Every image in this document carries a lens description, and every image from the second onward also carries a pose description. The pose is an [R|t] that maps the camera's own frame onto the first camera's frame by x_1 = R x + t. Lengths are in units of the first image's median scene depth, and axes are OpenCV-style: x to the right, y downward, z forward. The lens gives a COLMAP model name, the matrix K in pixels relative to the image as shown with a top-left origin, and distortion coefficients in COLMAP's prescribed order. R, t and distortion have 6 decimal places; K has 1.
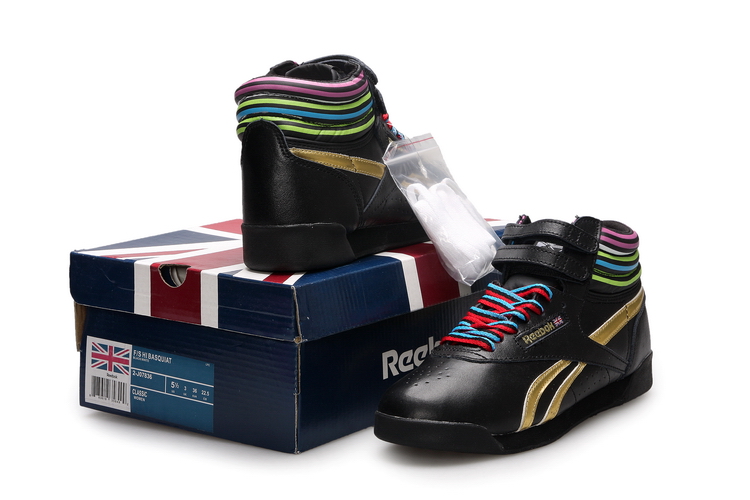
lens RADIAL K [[1726.0, 0, 375.0], [0, 1726.0, 250.0], [0, 0, 1]] dist [0.541940, 0.198672]
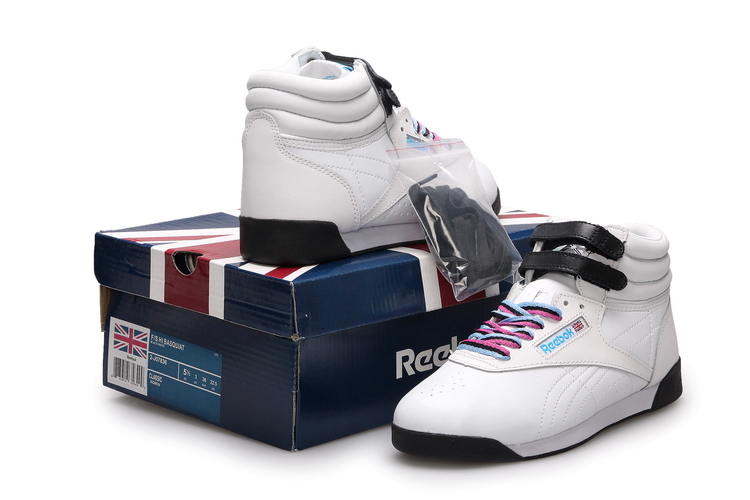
lens RADIAL K [[1726.0, 0, 375.0], [0, 1726.0, 250.0], [0, 0, 1]] dist [0.541940, 0.198672]
pose [[0.991374, 0.046717, -0.122455, 0.110087], [-0.043035, 0.998543, 0.032543, -0.029127], [0.123797, -0.026992, 0.991940, 0.033815]]
